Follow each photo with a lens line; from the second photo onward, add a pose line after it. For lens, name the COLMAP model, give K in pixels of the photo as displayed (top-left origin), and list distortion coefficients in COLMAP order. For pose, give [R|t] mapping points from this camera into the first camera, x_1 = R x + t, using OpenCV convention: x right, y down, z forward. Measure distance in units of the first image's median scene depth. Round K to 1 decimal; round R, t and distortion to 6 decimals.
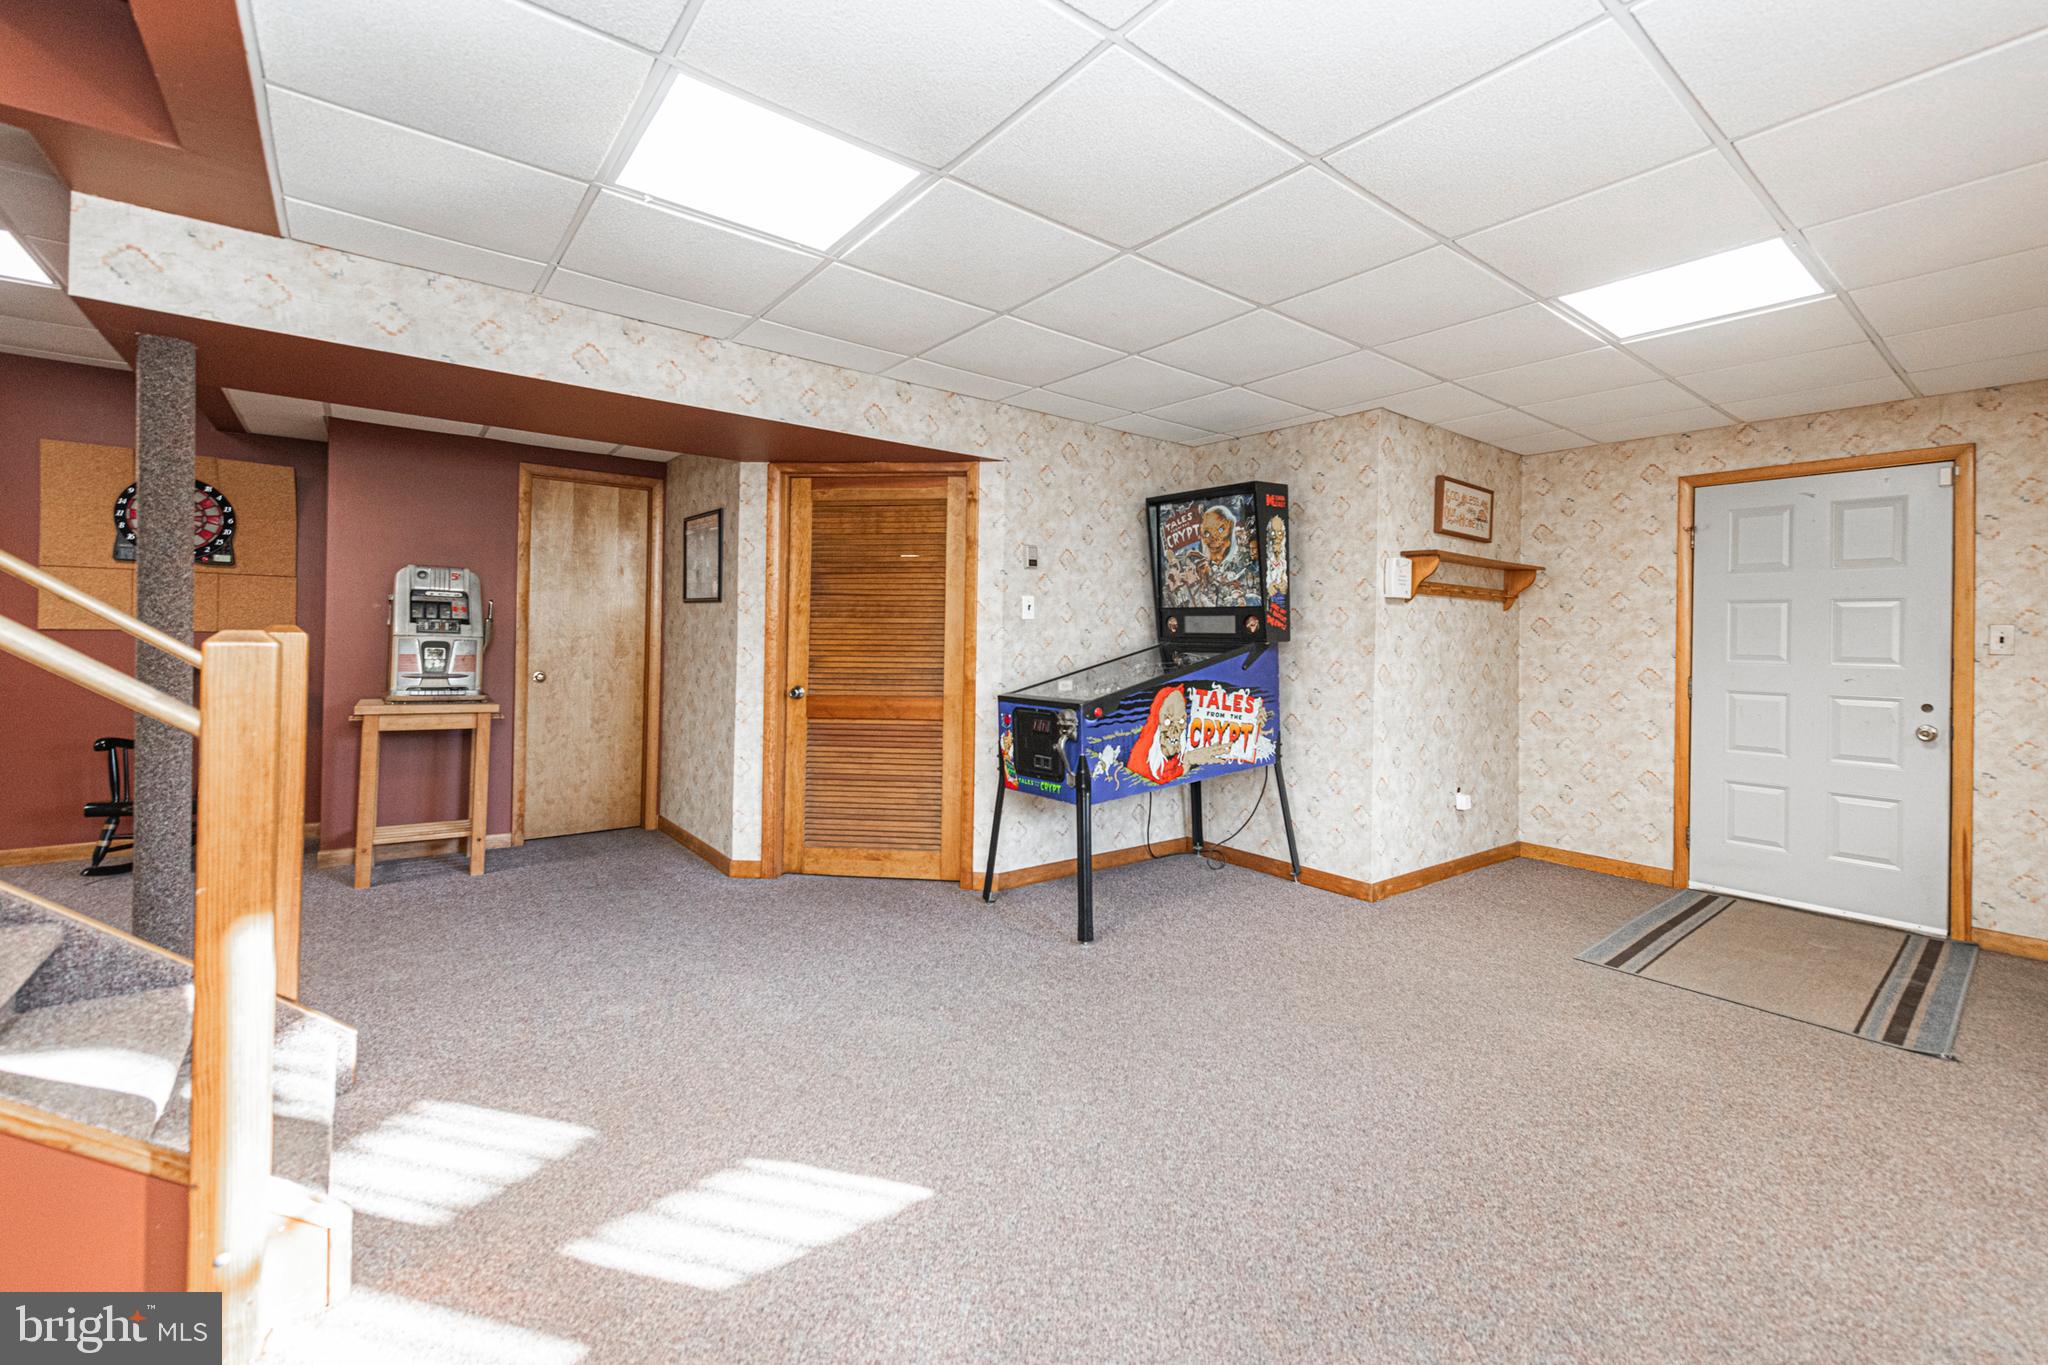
lens RADIAL K [[868.3, 0, 1088.4], [0, 868.3, 629.4], [0, 0, 1]] dist [-0.000950, -0.000116]
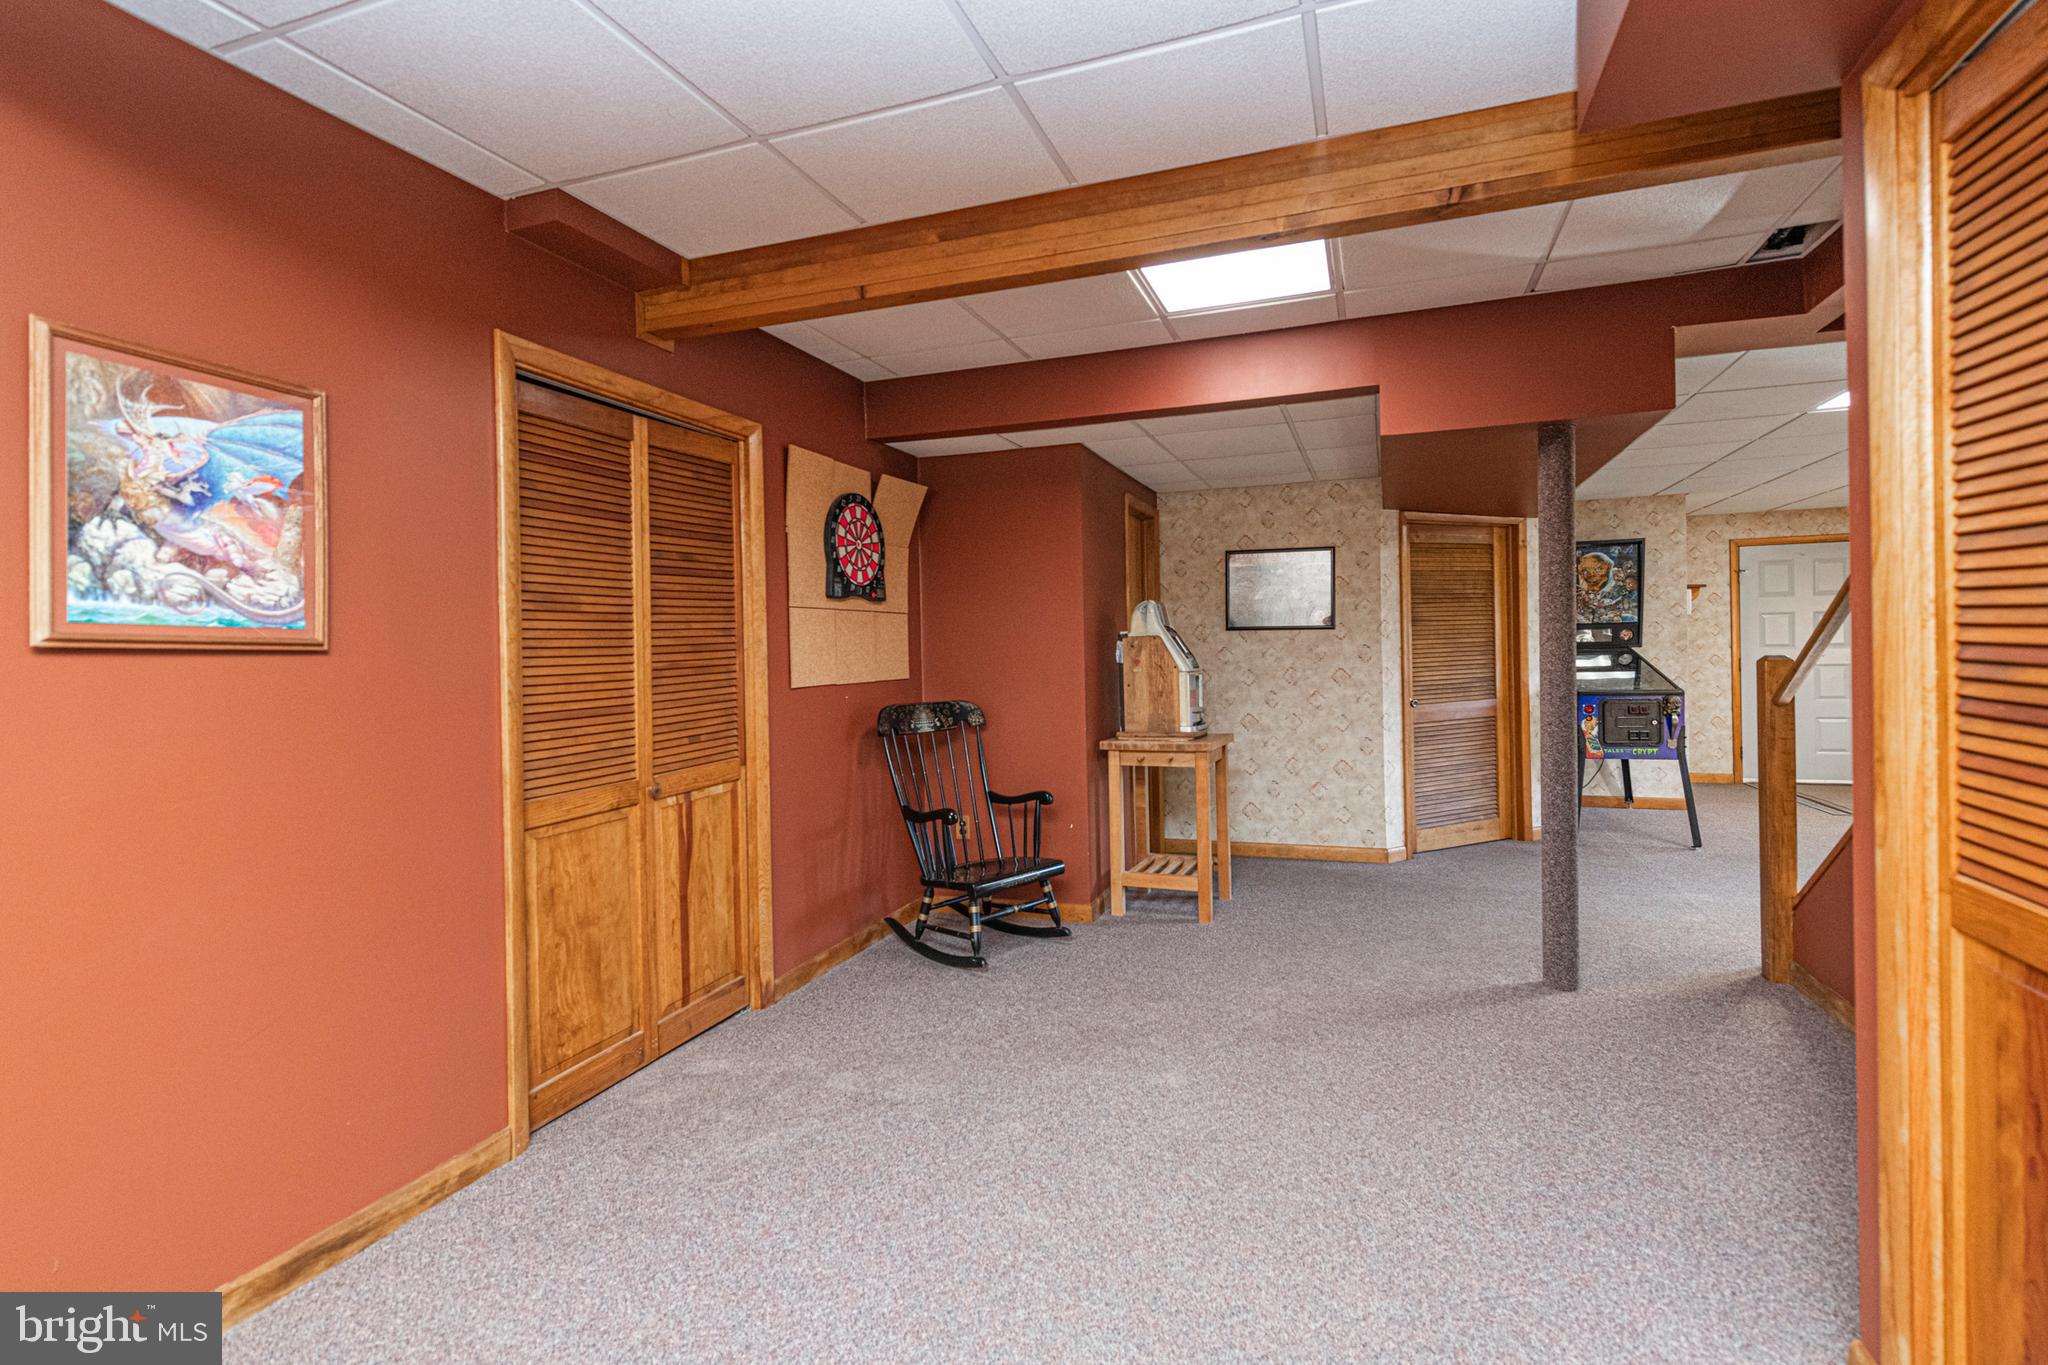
lens RADIAL K [[934.9, 0, 1026.9], [0, 934.9, 654.9], [0, 0, 1]] dist [-0.000380, -0.026561]
pose [[0.855355, -0.041354, 0.516390, -1.456292], [0.039984, 0.999105, 0.013781, -0.032871], [-0.516498, 0.008860, 0.856243, 0.172111]]
